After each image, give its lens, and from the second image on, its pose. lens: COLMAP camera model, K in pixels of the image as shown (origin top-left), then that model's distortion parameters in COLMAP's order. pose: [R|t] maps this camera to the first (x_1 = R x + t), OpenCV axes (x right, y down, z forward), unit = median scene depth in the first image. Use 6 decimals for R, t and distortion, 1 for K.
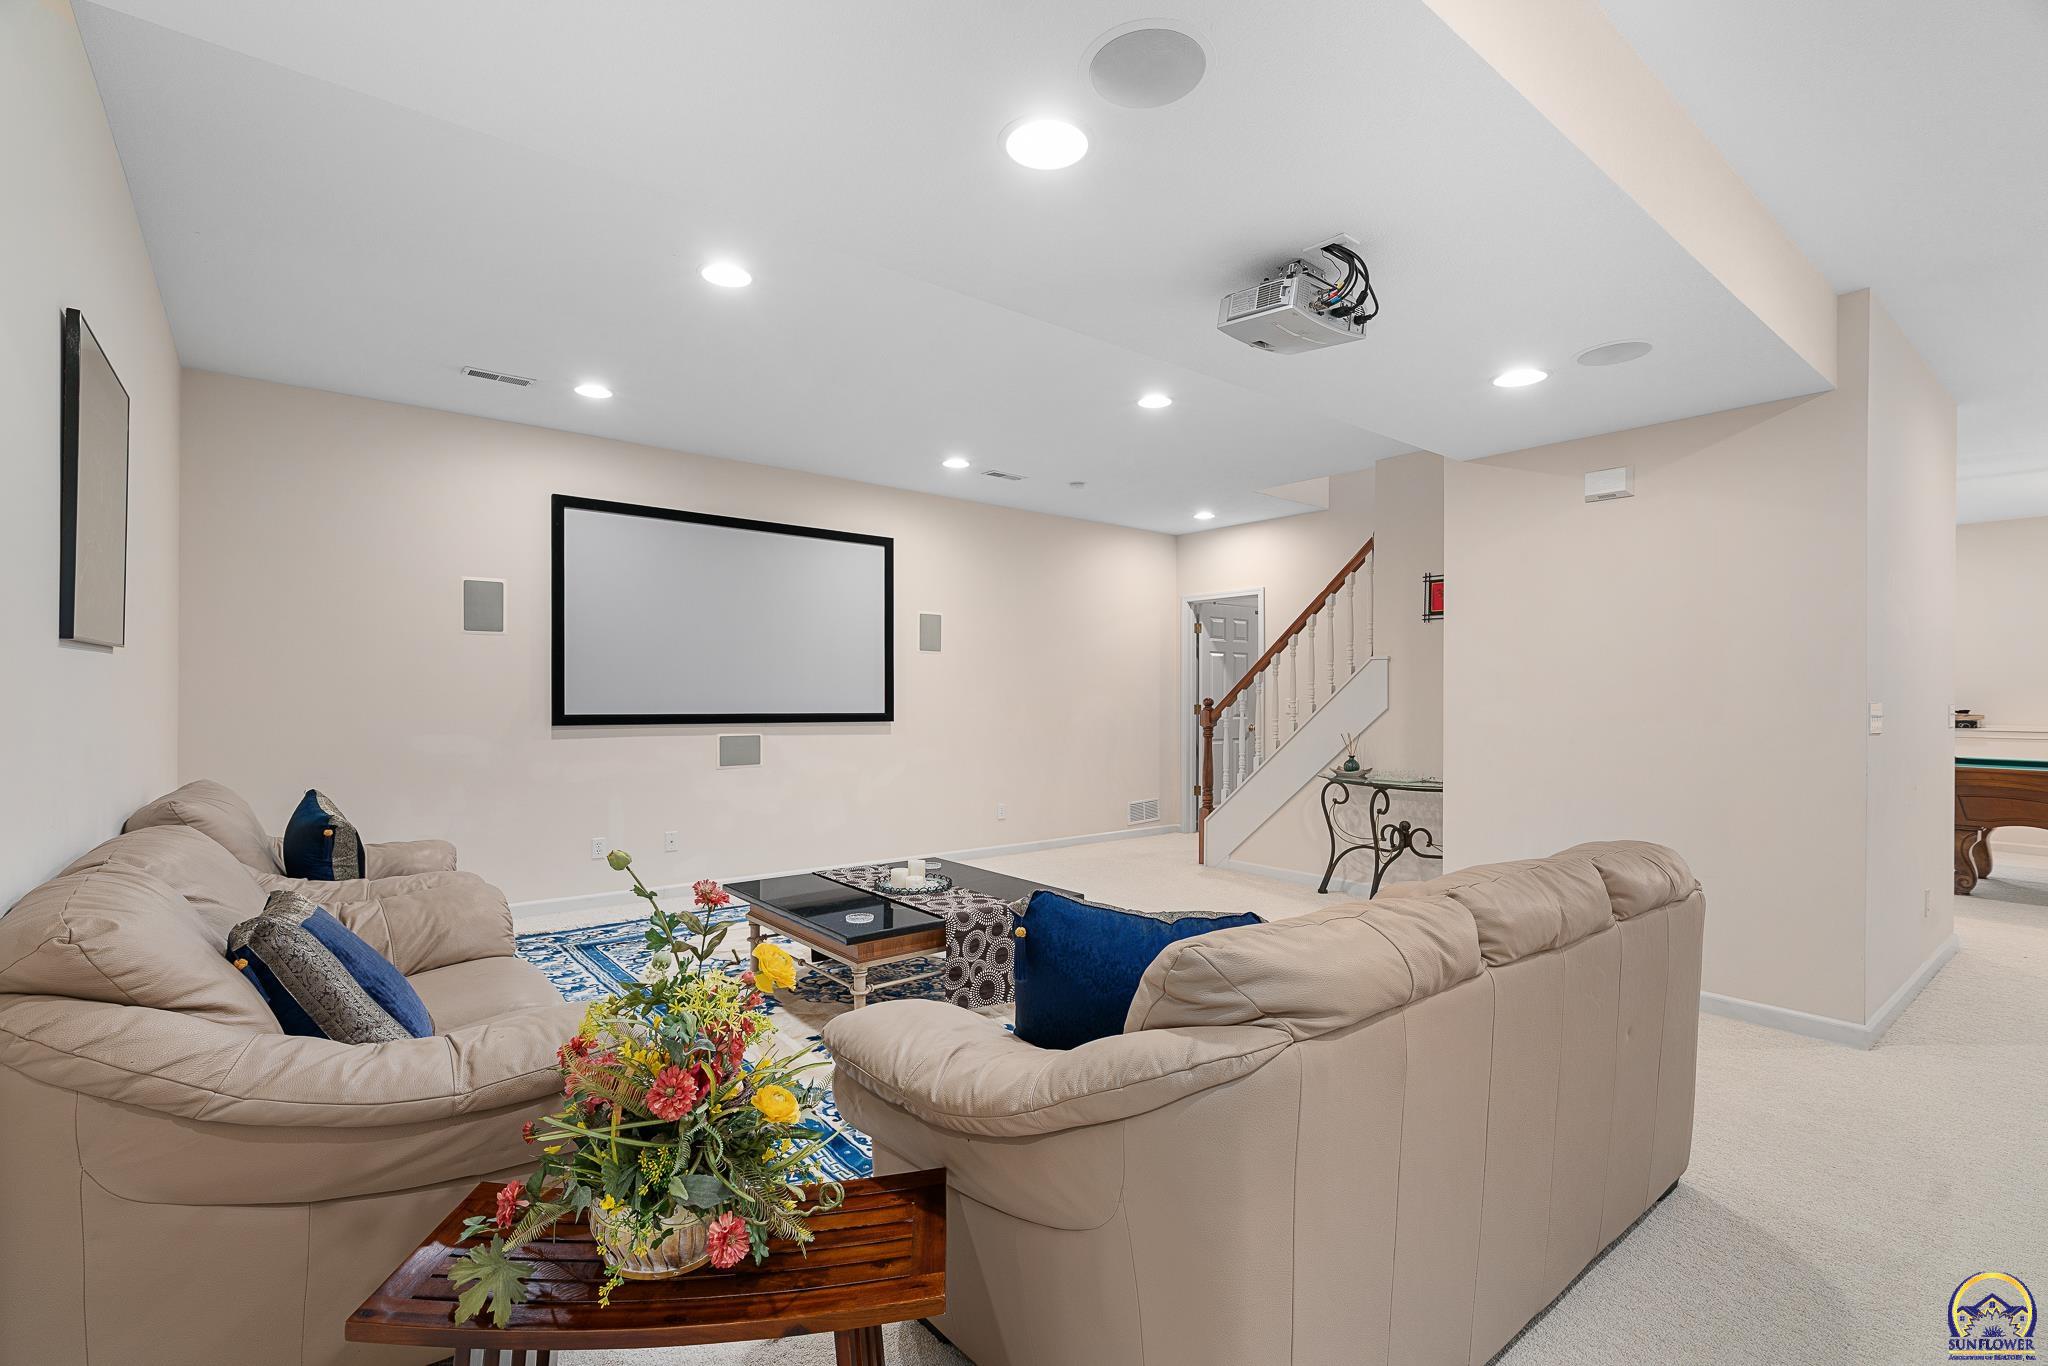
lens RADIAL K [[917.4, 0, 1014.3], [0, 917.4, 687.0], [0, 0, 1]] dist [-0.010124, 0.002580]
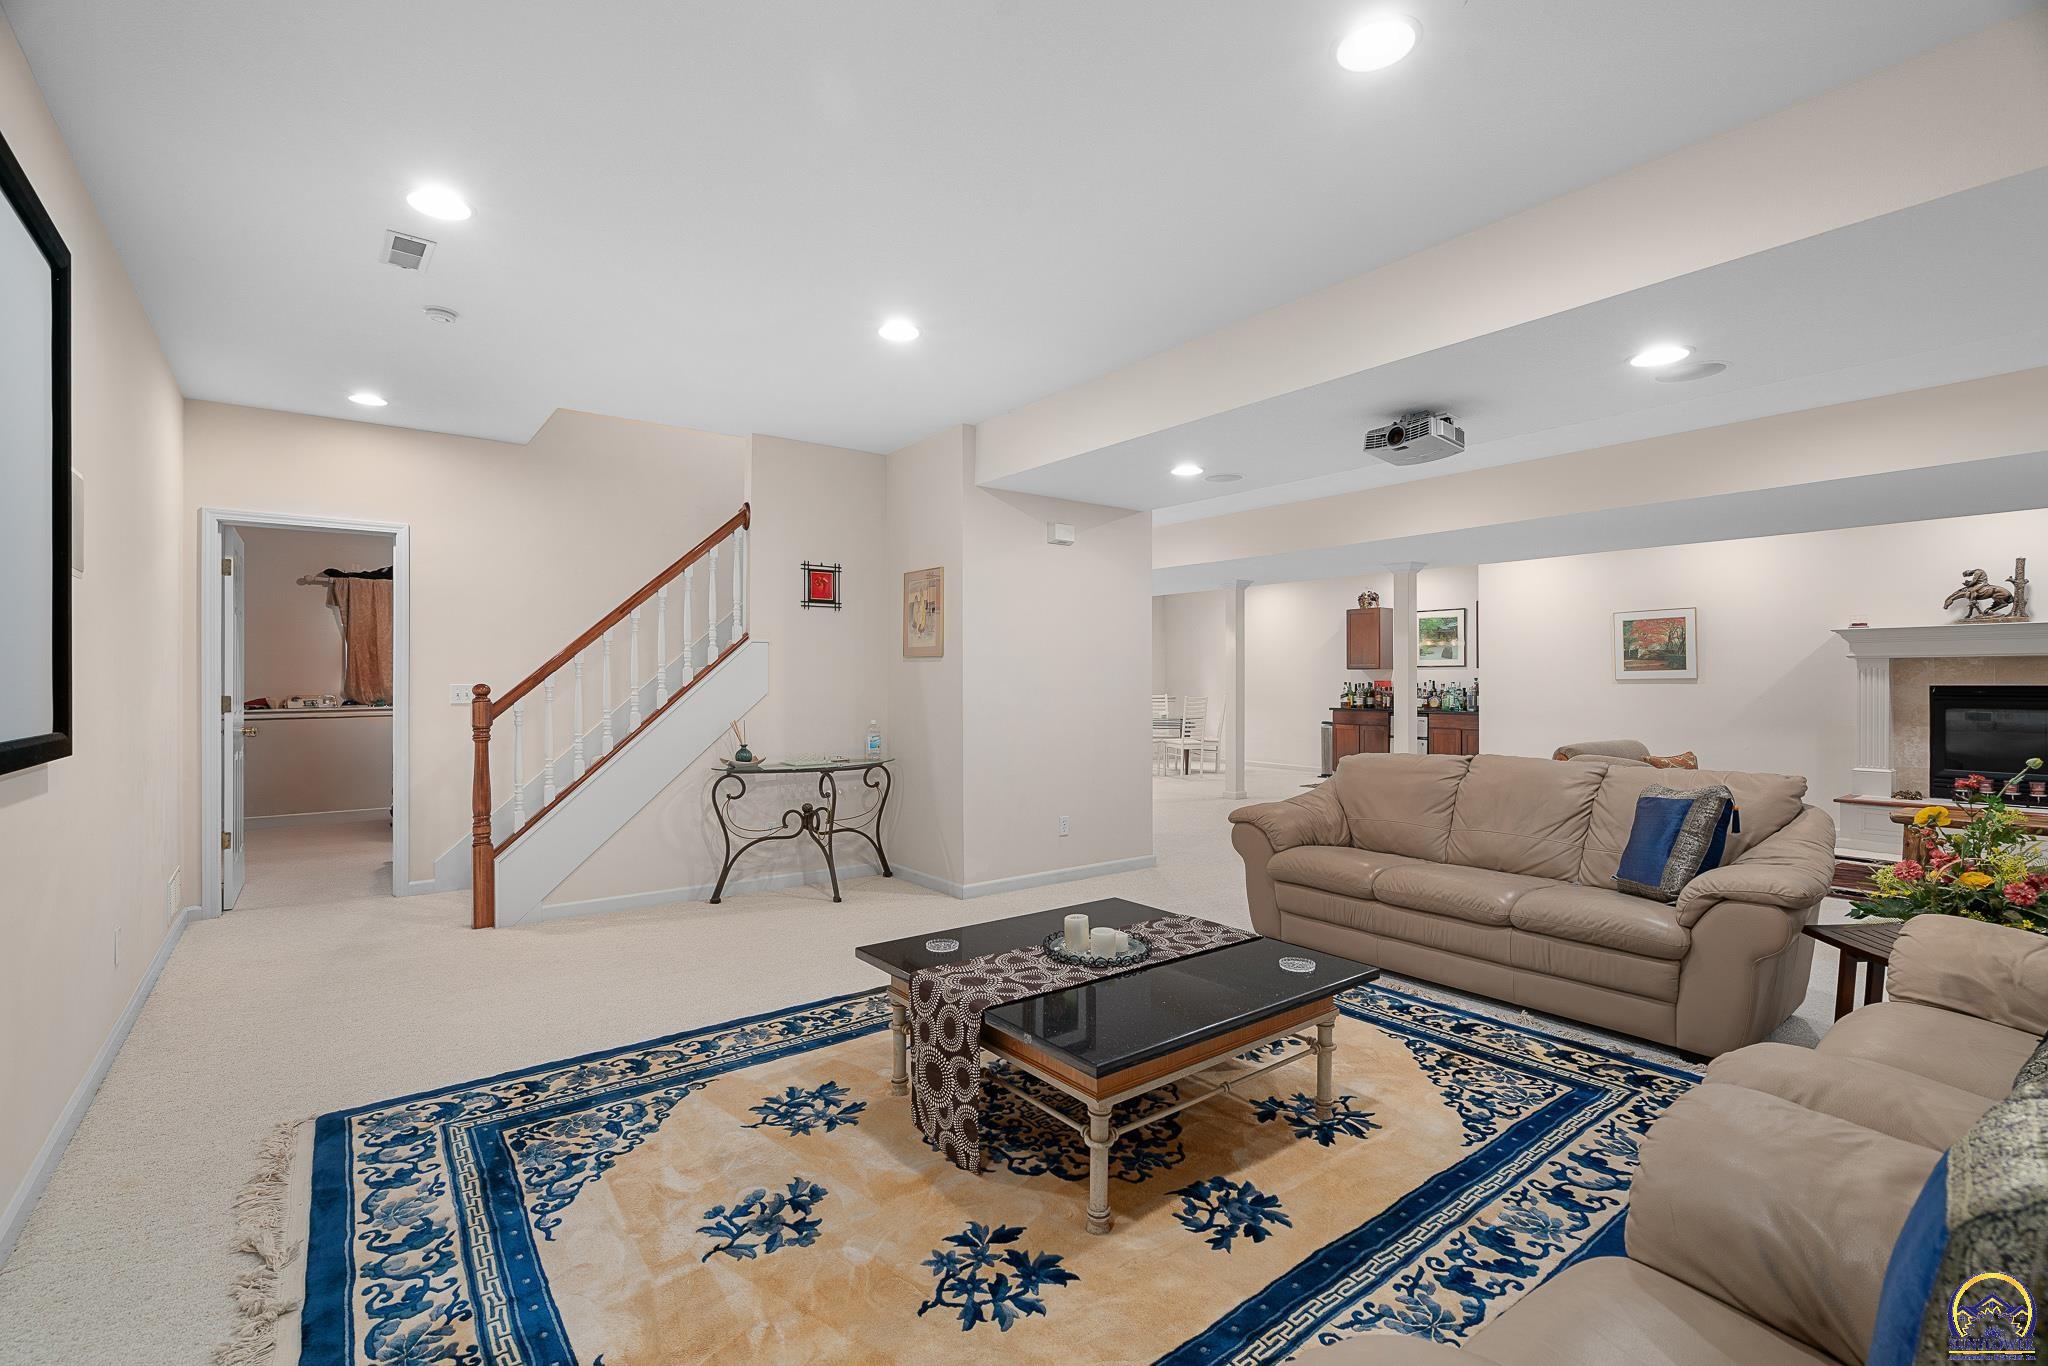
lens RADIAL K [[917.4, 0, 1015.4], [0, 917.4, 683.3], [0, 0, 1]] dist [-0.010124, 0.002580]
pose [[0.021030, -0.006733, 0.999756, -0.552103], [-0.007581, 0.999947, 0.006894, 0.004298], [-0.999750, -0.007724, 0.020978, 0.705826]]
